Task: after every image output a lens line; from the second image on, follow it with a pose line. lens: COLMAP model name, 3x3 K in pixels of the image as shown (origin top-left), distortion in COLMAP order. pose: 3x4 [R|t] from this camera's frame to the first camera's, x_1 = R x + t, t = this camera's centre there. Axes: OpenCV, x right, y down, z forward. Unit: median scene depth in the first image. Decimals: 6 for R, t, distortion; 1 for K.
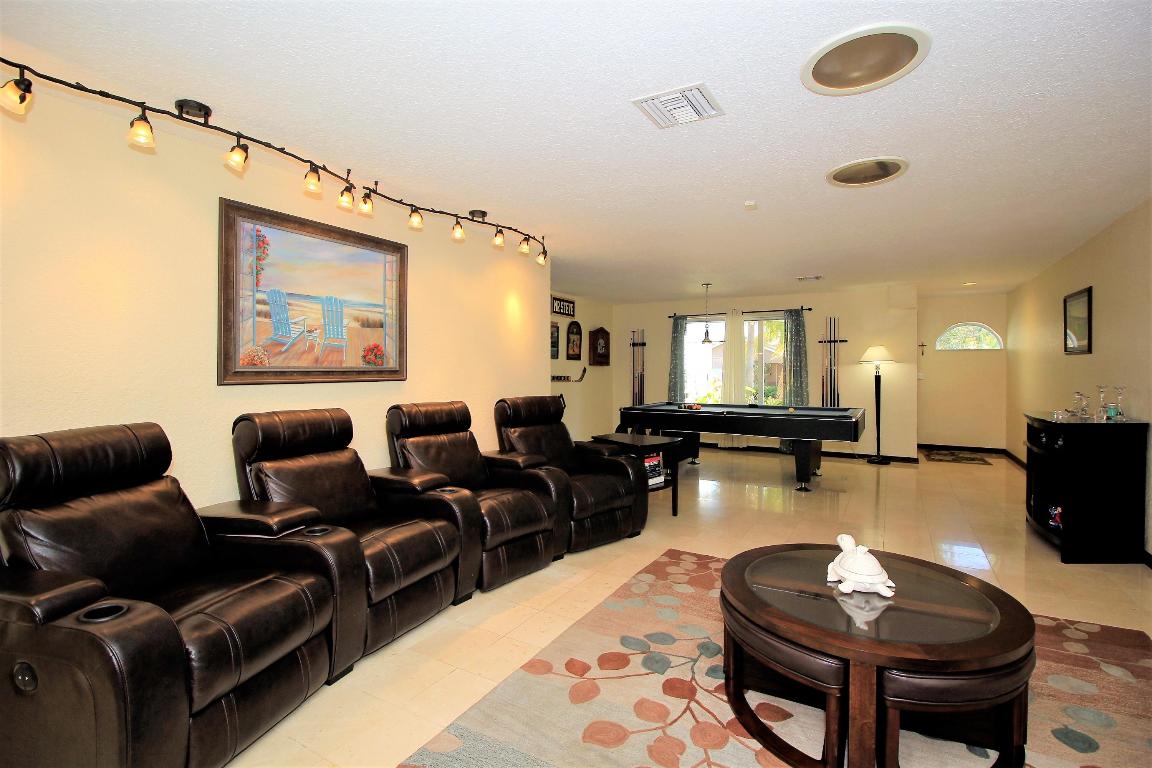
lens RADIAL K [[541.1, 0, 586.0], [0, 541.1, 367.5], [0, 0, 1]] dist [-0.000563, -0.000713]
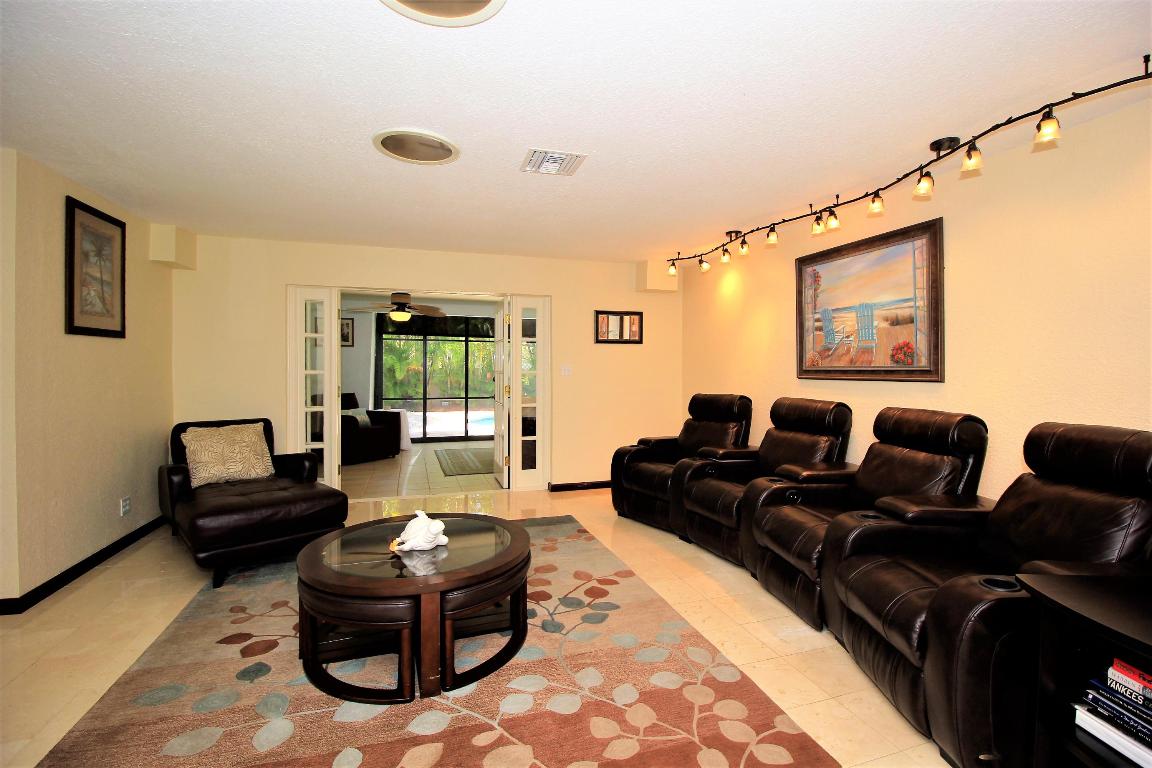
lens RADIAL K [[541.1, 0, 586.0], [0, 541.1, 367.5], [0, 0, 1]] dist [-0.000563, -0.000713]
pose [[-0.680095, -0.006843, -0.733092, 0.730168], [-0.003268, 0.999975, -0.006302, 0.009945], [0.733117, -0.001891, -0.680100, 1.335877]]
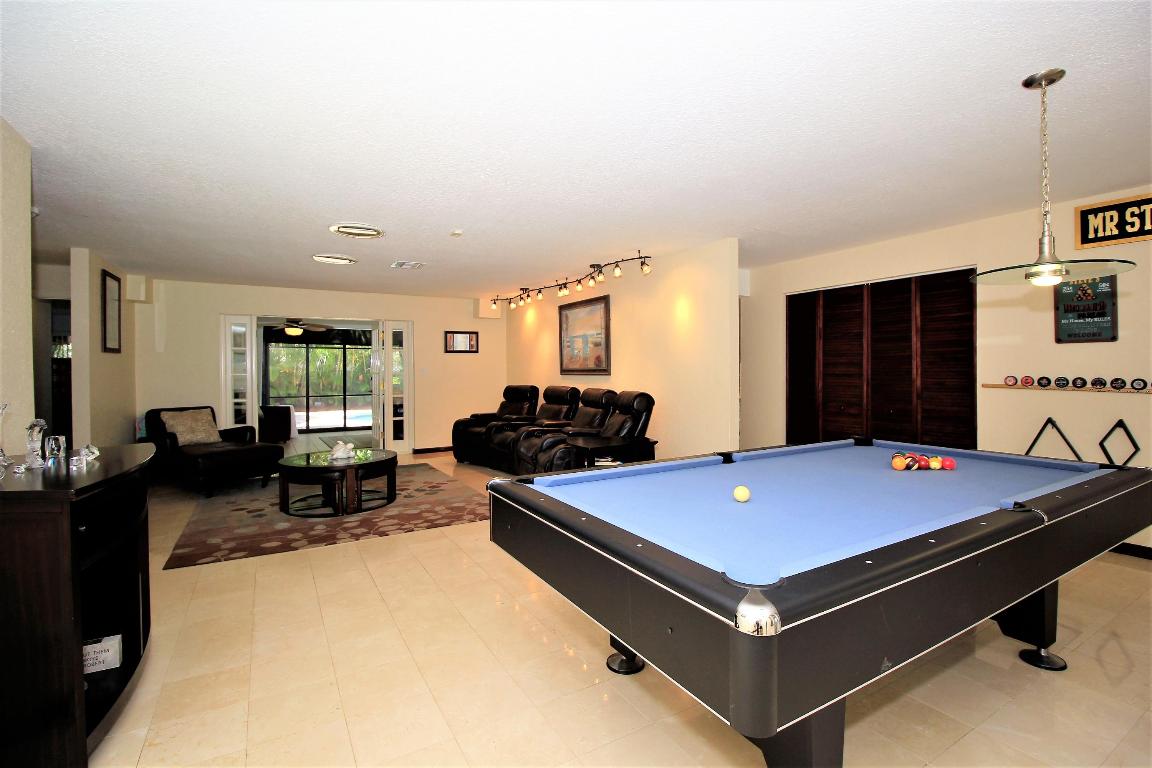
lens RADIAL K [[541.1, 0, 586.0], [0, 541.1, 367.5], [0, 0, 1]] dist [-0.000563, -0.000713]
pose [[-0.500468, -0.003061, -0.865749, 1.324466], [0.006984, 0.999947, -0.007573, 0.013955], [0.865727, -0.009837, -0.500420, 2.040052]]
